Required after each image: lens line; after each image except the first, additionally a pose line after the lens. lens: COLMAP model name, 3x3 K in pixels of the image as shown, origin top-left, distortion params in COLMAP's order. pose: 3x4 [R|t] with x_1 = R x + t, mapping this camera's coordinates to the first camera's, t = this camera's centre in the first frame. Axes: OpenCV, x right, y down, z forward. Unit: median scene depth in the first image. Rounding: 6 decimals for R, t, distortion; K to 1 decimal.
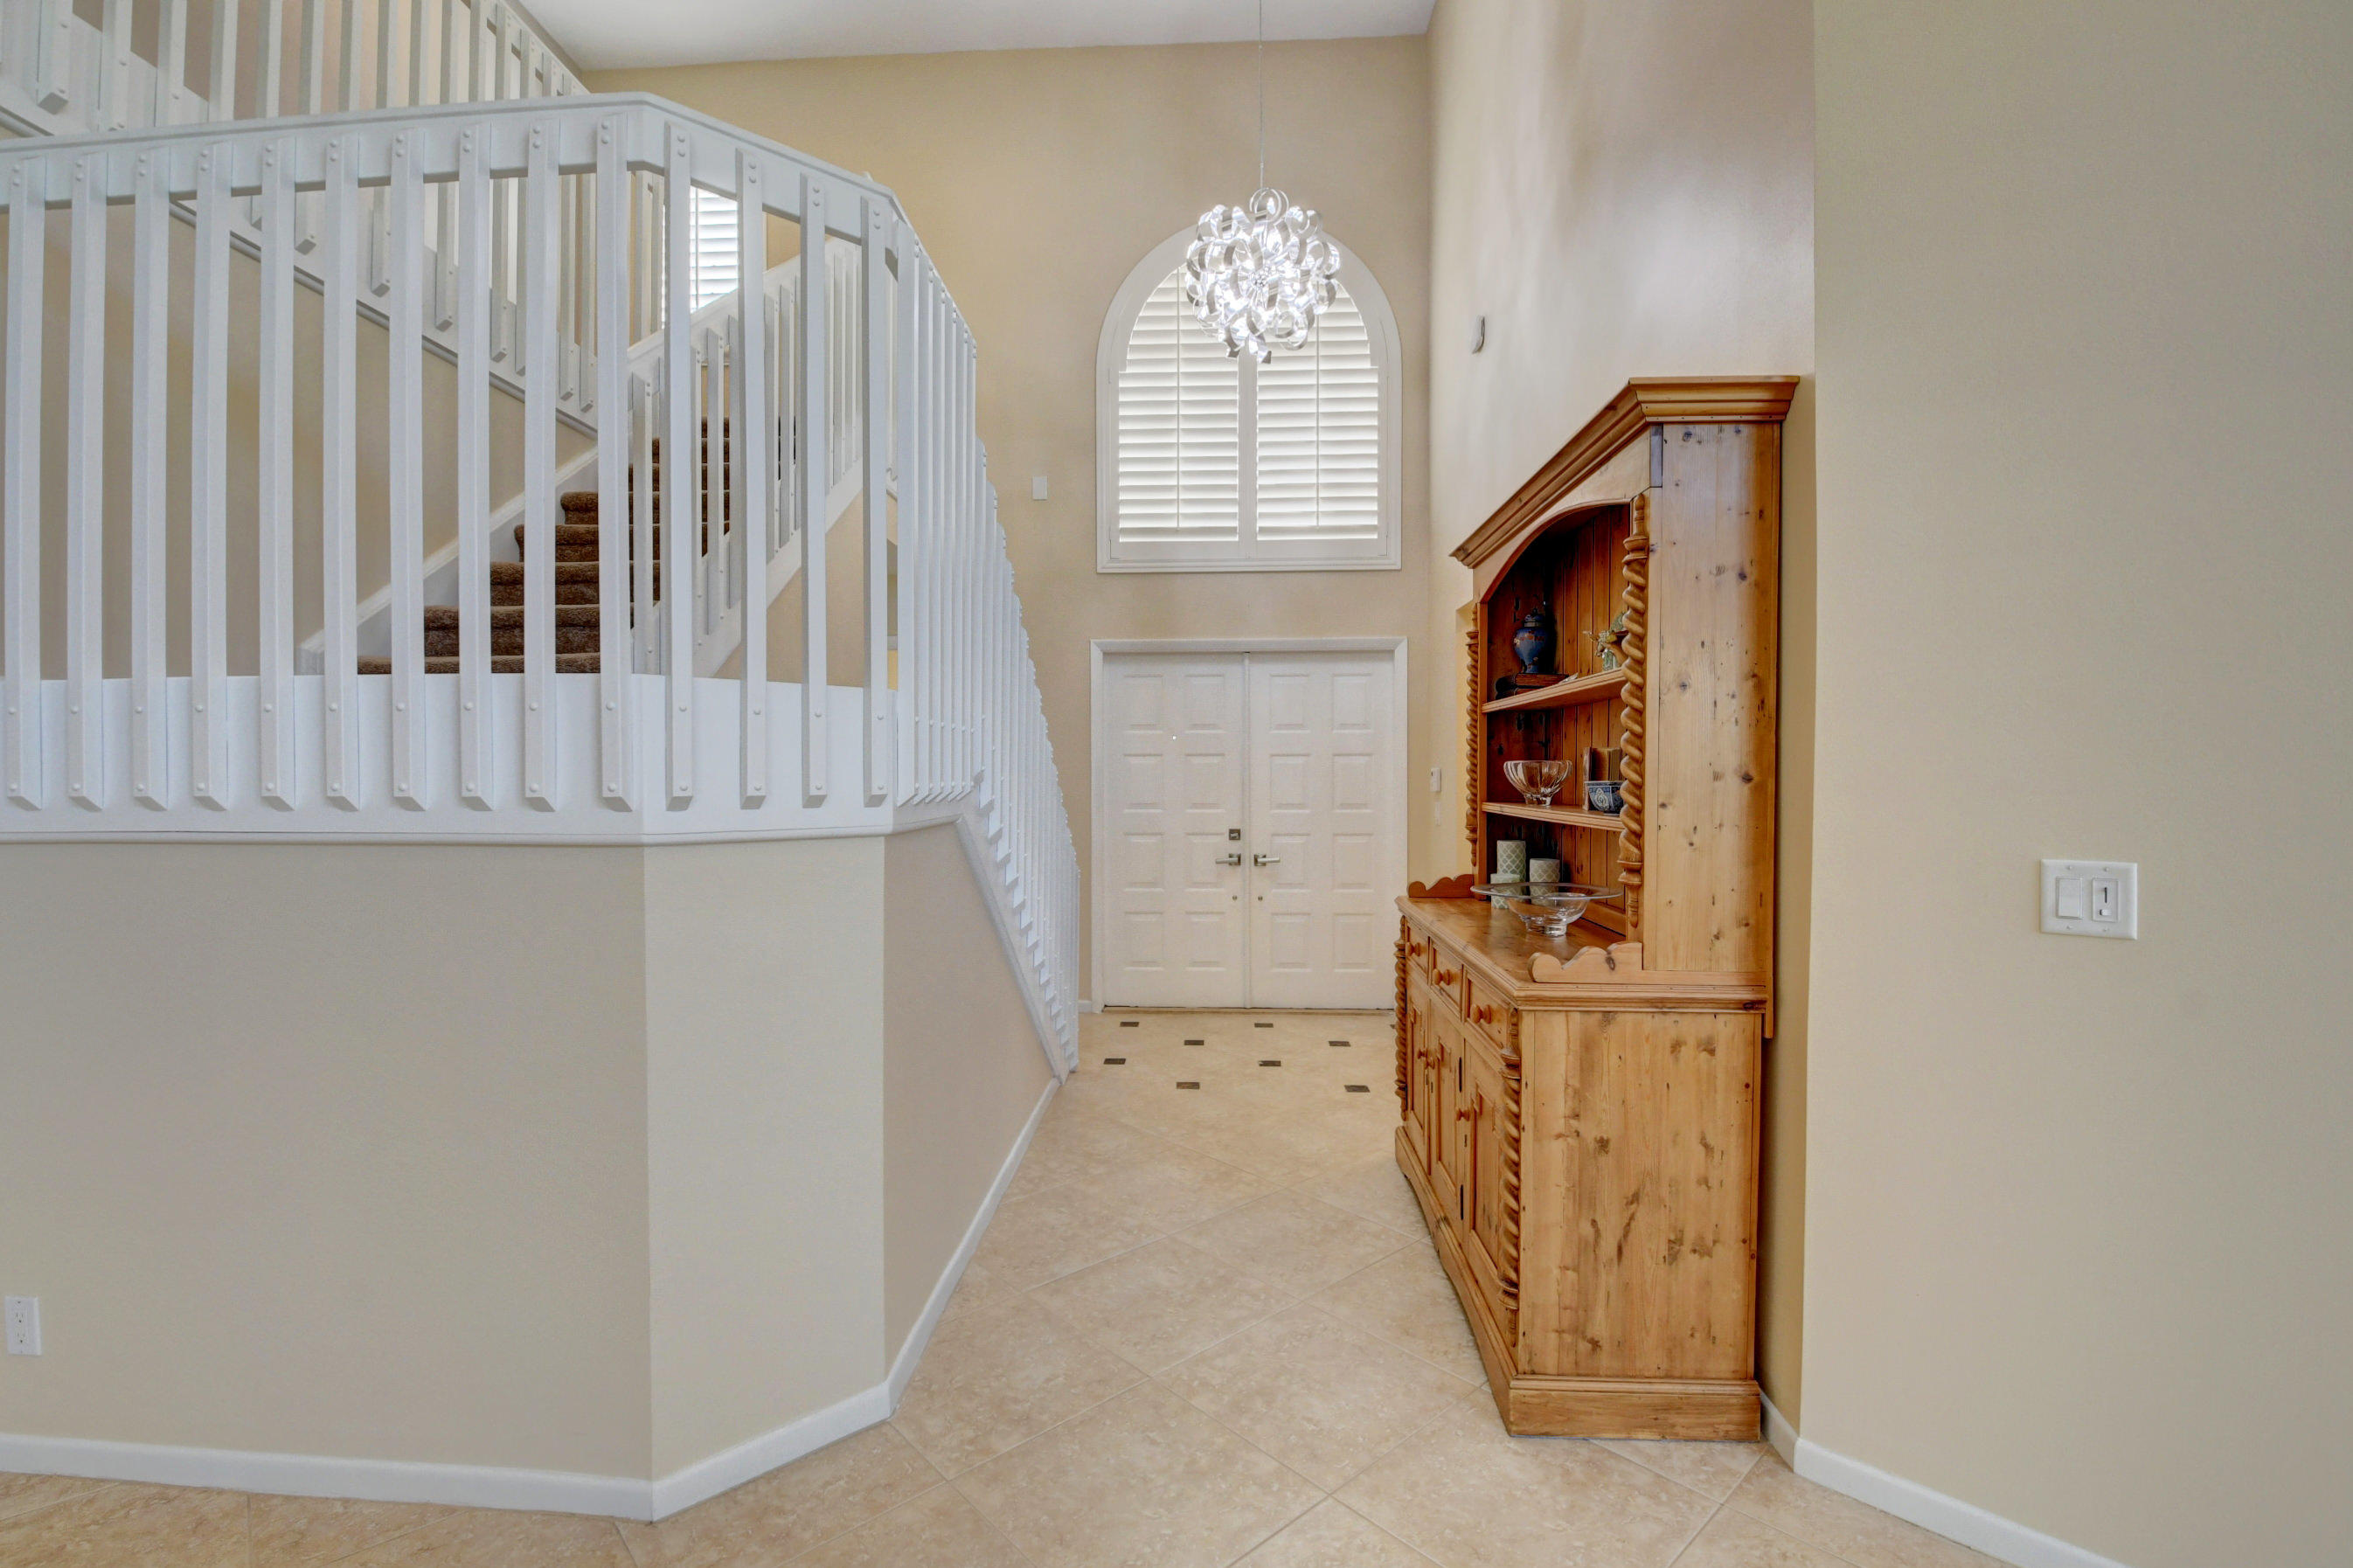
lens RADIAL K [[1041.6, 0, 1175.2], [0, 1041.6, 772.7], [0, 0, 1]] dist [0.011982, -0.023081]
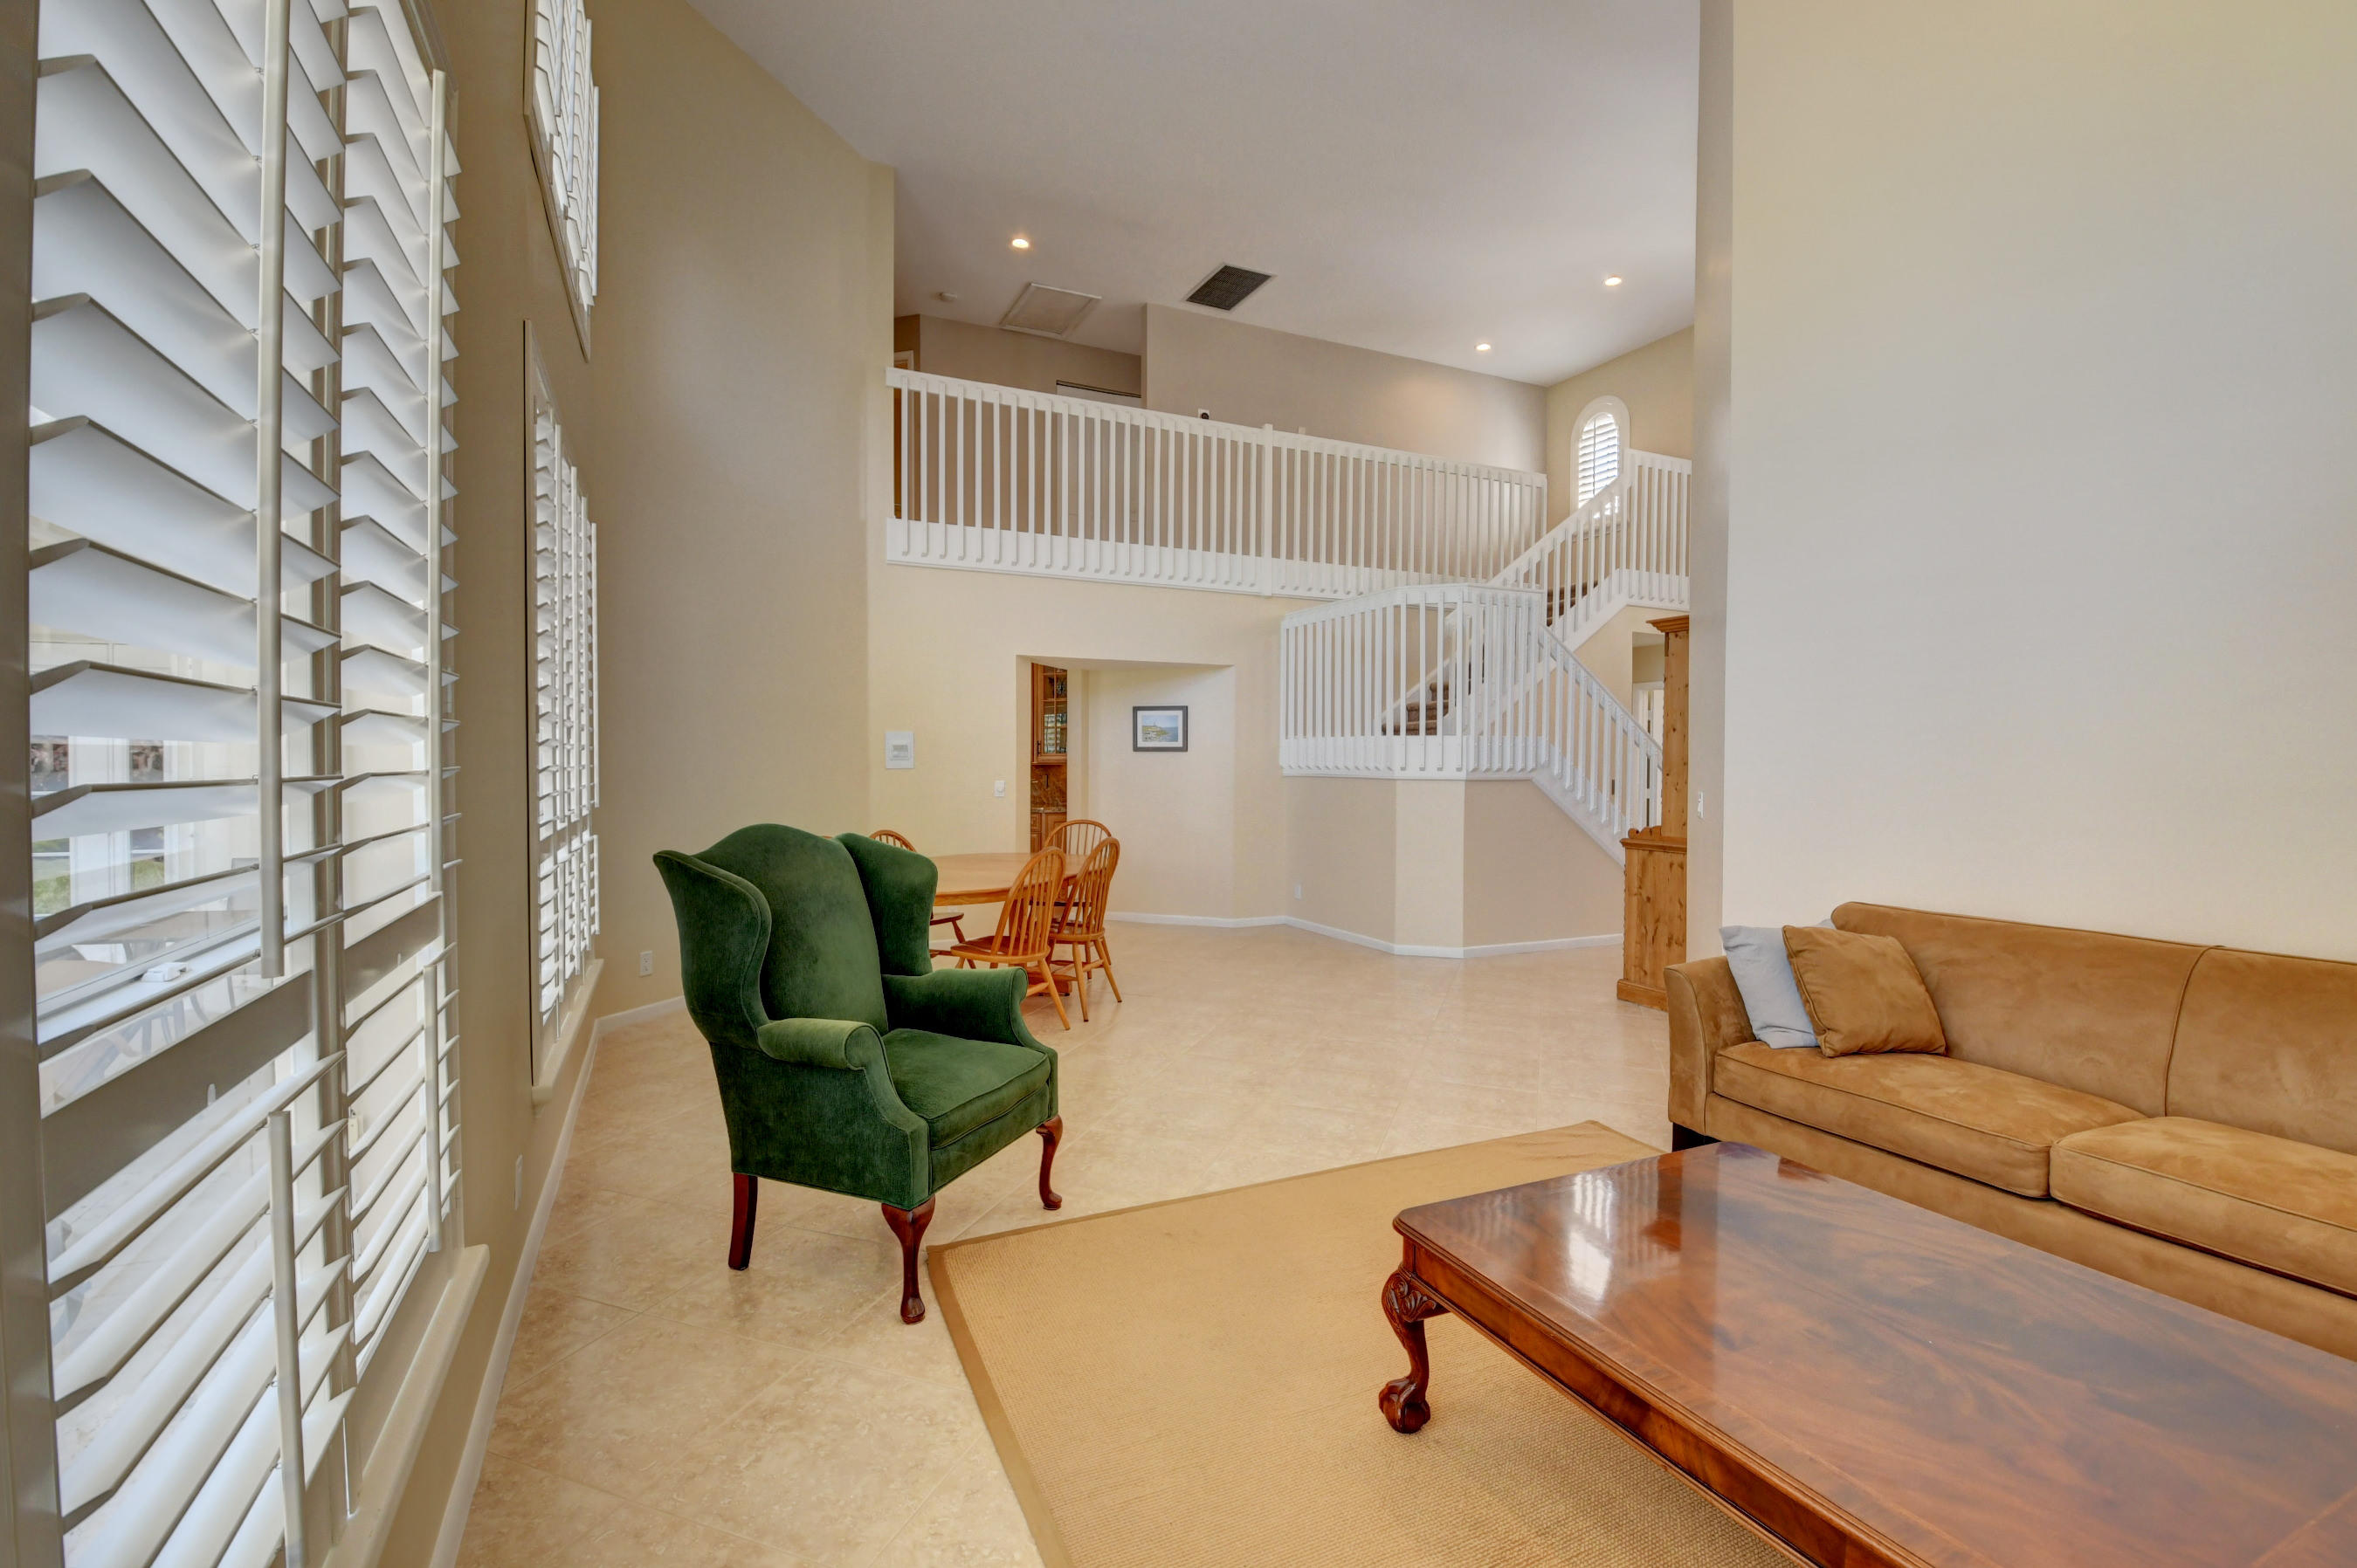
lens RADIAL K [[1043.2, 0, 1177.2], [0, 1043.2, 772.6], [0, 0, 1]] dist [0.011982, -0.023081]
pose [[0.483825, 0.014578, -0.875043, 2.203080], [-0.017637, 0.999821, 0.006905, 0.028492], [0.874987, 0.012093, 0.483995, -1.405631]]
